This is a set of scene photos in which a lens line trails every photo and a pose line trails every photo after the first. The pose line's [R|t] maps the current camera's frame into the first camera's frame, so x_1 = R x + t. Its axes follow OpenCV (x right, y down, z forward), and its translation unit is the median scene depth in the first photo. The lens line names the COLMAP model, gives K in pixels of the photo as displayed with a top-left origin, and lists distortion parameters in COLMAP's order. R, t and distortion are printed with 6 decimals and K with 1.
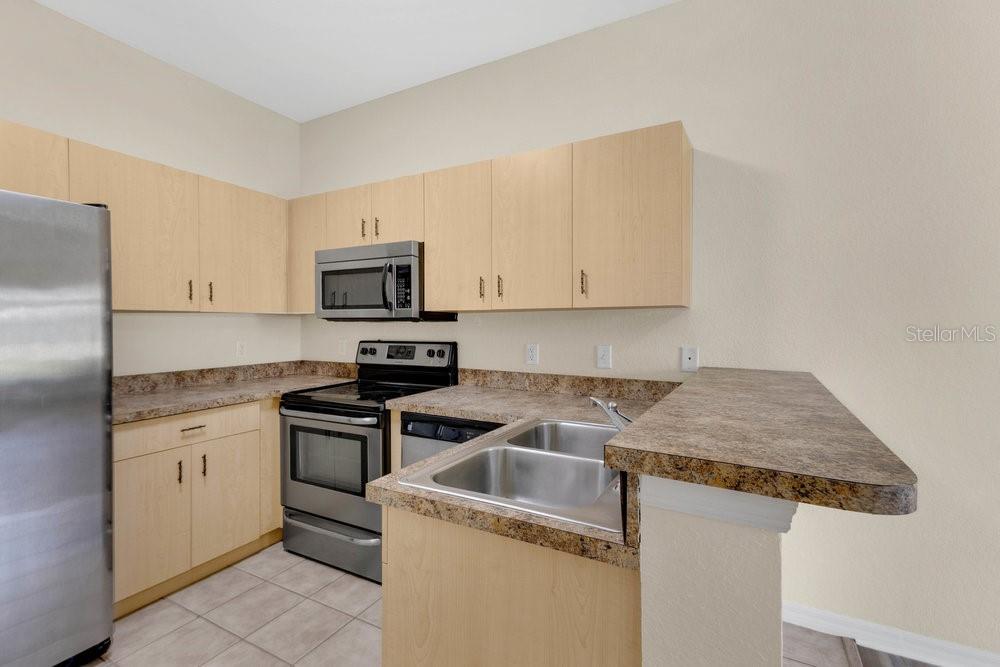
lens RADIAL K [[442.3, 0, 501.7], [0, 442.3, 326.7], [0, 0, 1]] dist [0.013417, 0.000178]
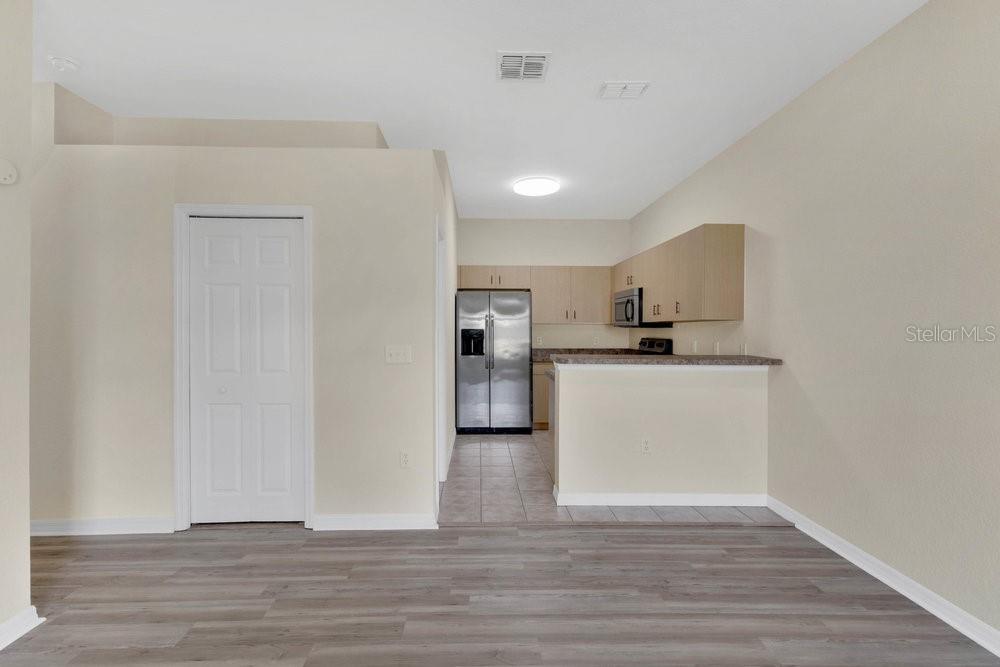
lens RADIAL K [[442.9, 0, 493.3], [0, 442.9, 333.9], [0, 0, 1]] dist [0.017369, 0.000090]
pose [[0.502661, 0.015136, -0.864351, 1.156138], [-0.011220, 0.999877, 0.010984, 0.002138], [0.864411, 0.004176, 0.502769, -0.547990]]
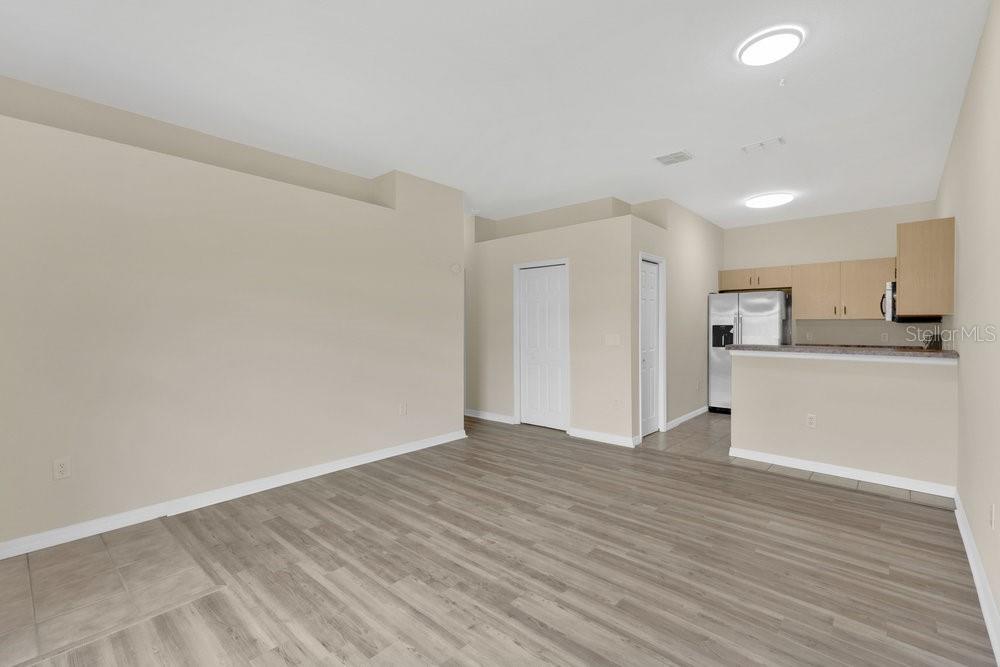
lens RADIAL K [[449.4, 0, 502.7], [0, 449.4, 323.7], [0, 0, 1]] dist [0.012238, -0.000006]
pose [[-0.228578, -0.000812, -0.973525, 2.043810], [-0.006148, 0.999981, 0.000610, 0.002955], [0.973506, 0.006125, -0.228579, -0.201998]]
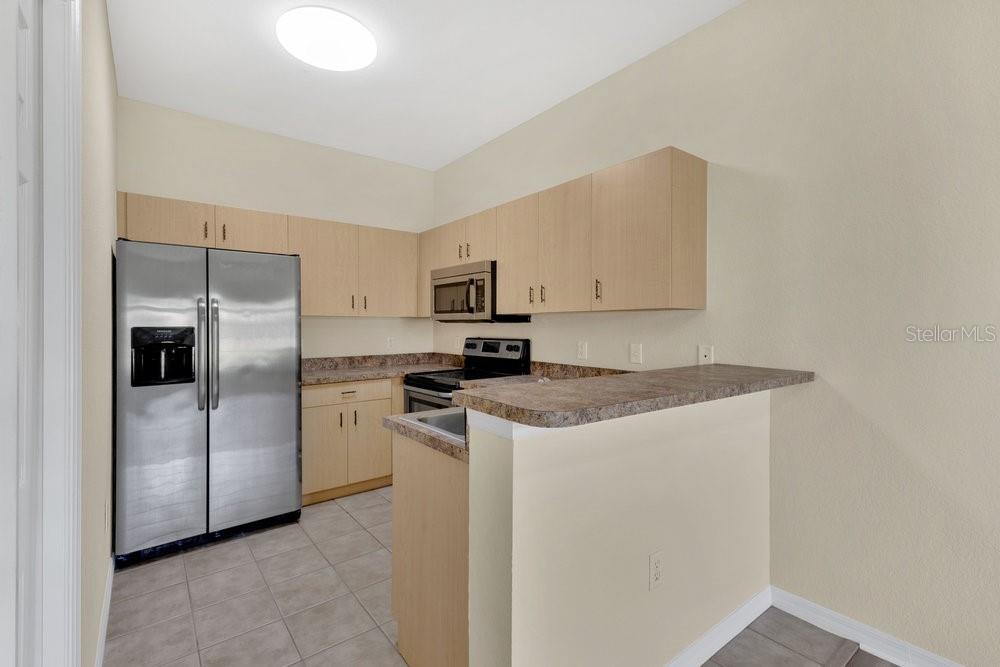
lens RADIAL K [[449.4, 0, 502.7], [0, 449.4, 323.7], [0, 0, 1]] dist [0.012238, -0.000006]
pose [[0.916461, -0.001169, -0.400123, 0.350662], [-0.002980, 0.999948, -0.009747, 0.004235], [0.400113, 0.010126, 0.916410, -0.177615]]
